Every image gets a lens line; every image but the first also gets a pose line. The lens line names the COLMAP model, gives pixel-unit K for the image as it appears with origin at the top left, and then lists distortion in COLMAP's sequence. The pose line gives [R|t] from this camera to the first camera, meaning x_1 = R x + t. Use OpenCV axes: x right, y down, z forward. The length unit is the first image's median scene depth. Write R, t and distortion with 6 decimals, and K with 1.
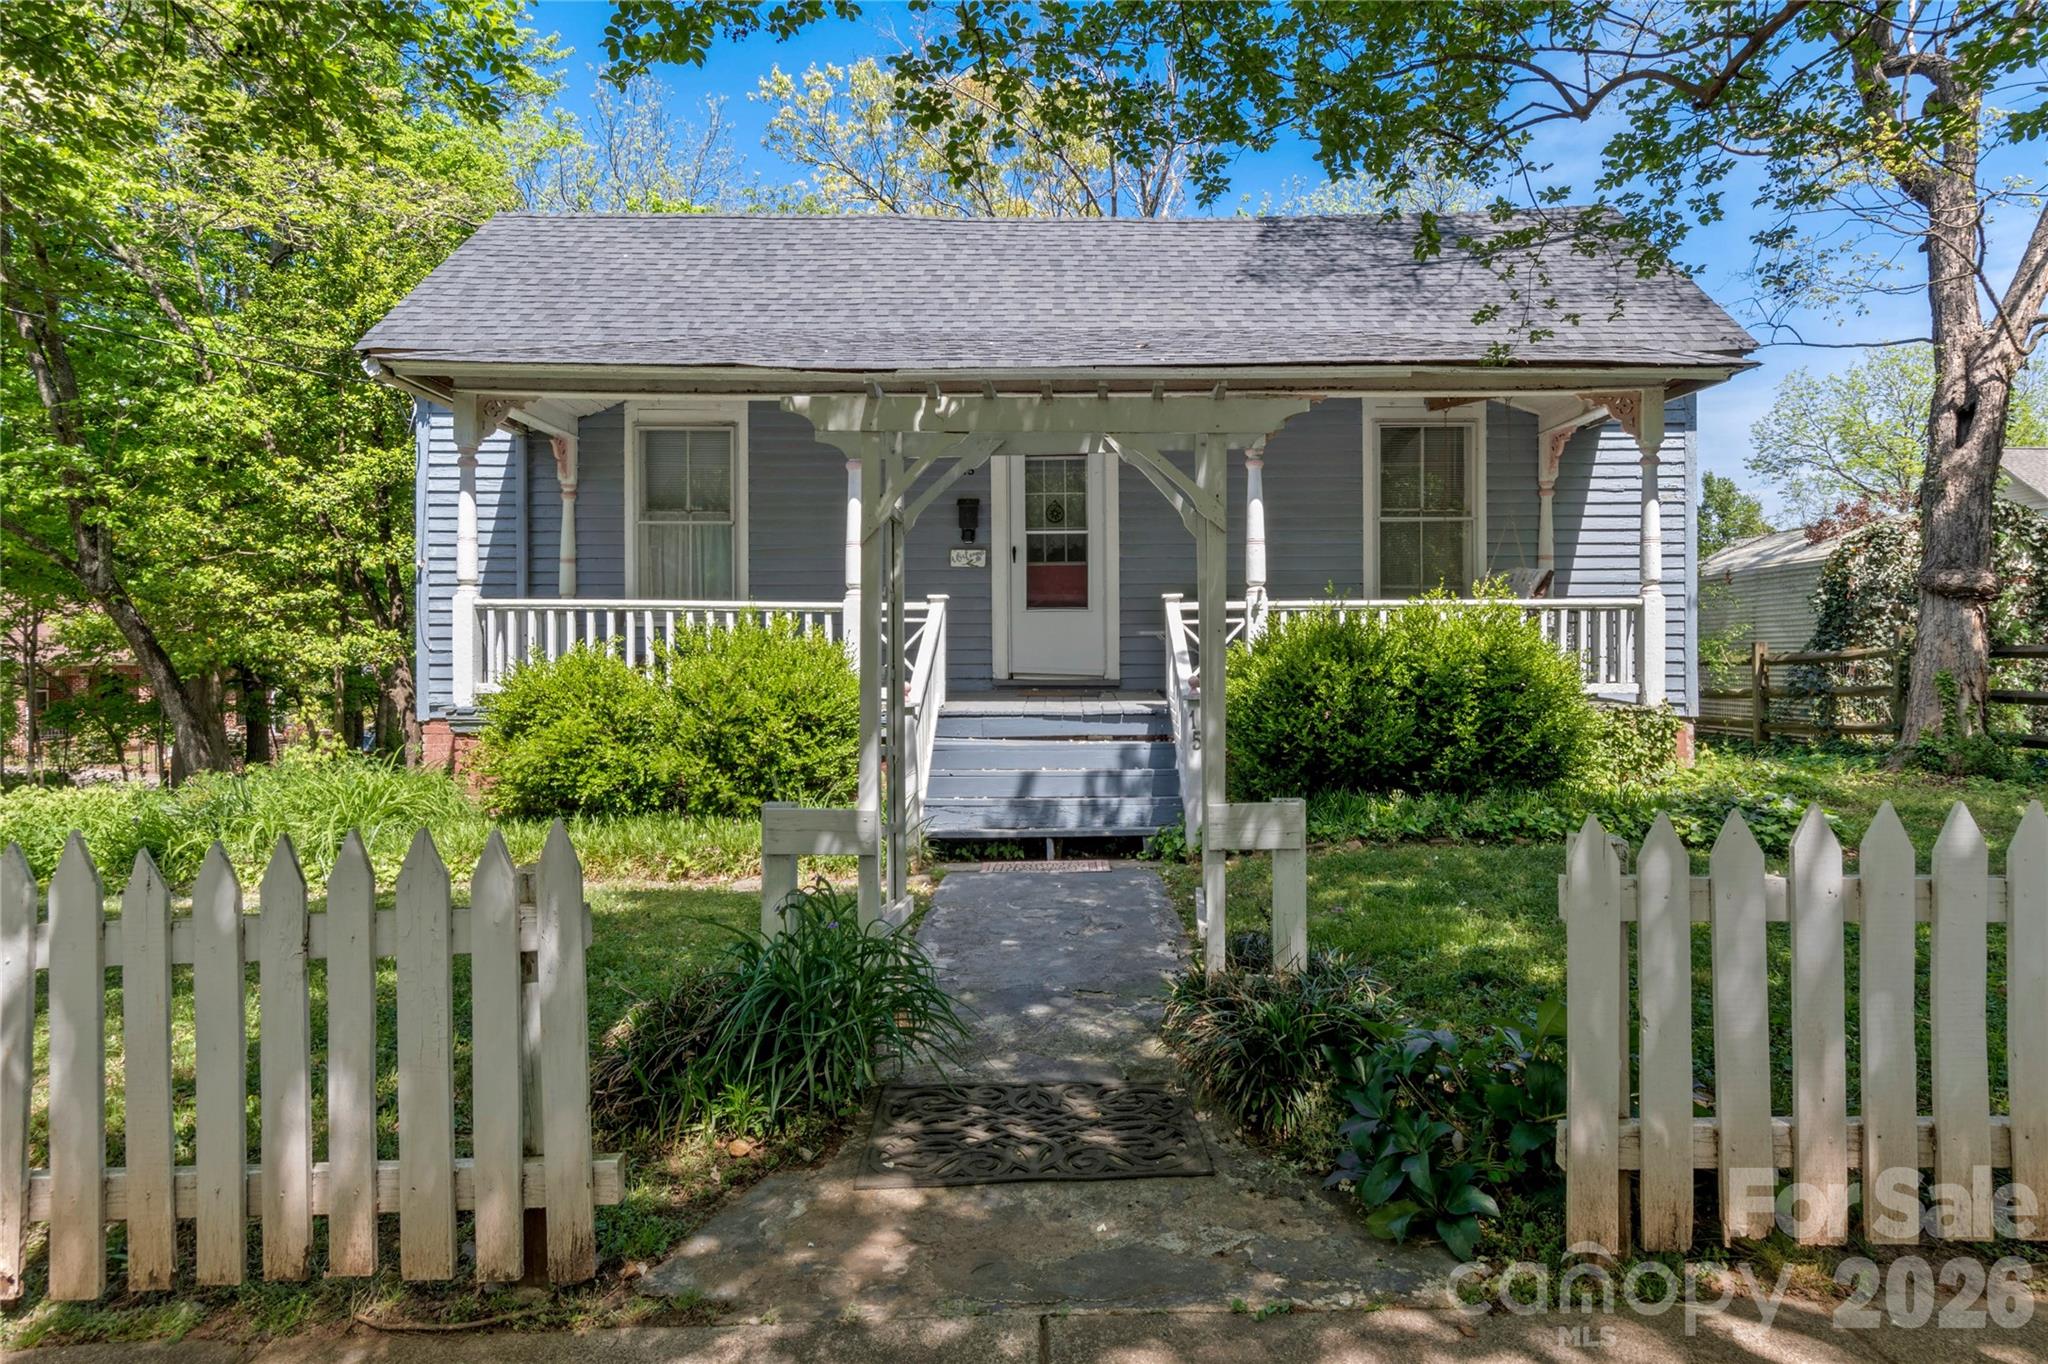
lens RADIAL K [[1125.3, 0, 1024.0], [0, 1125.3, 682.0], [0, 0, 1]] dist [0.000117, -0.000274]
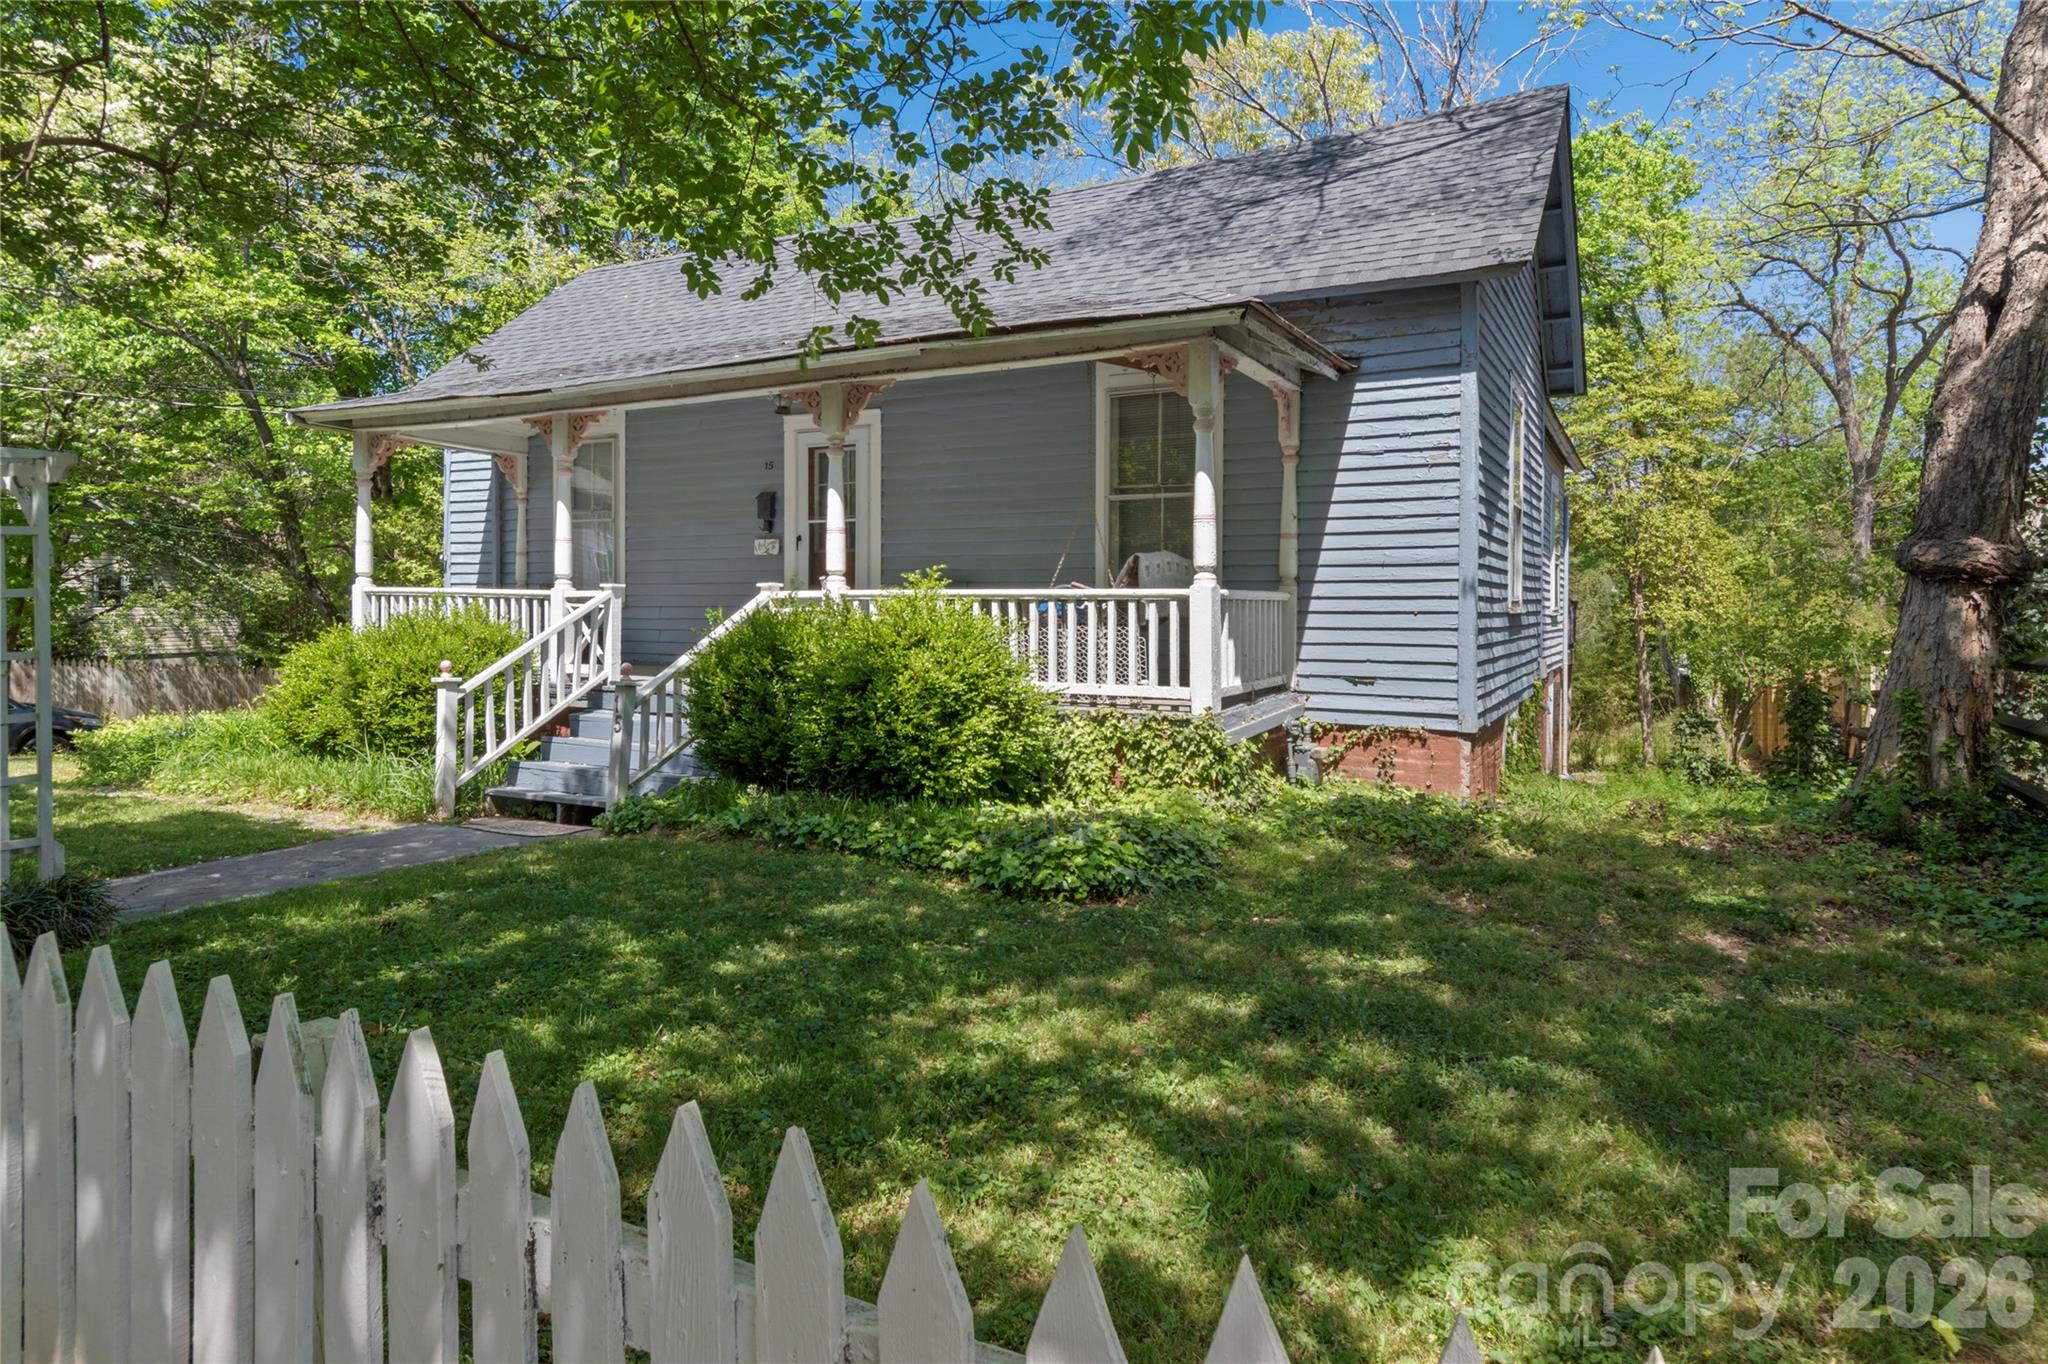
lens RADIAL K [[1104.5, 0, 1024.0], [0, 1104.5, 682.0], [0, 0, 1]] dist [0.000719, 0.000391]
pose [[0.892717, 0.039084, -0.448920, 0.794540], [-0.026354, 0.999055, 0.034572, -0.028394], [0.449846, -0.019032, 0.892903, 0.190044]]
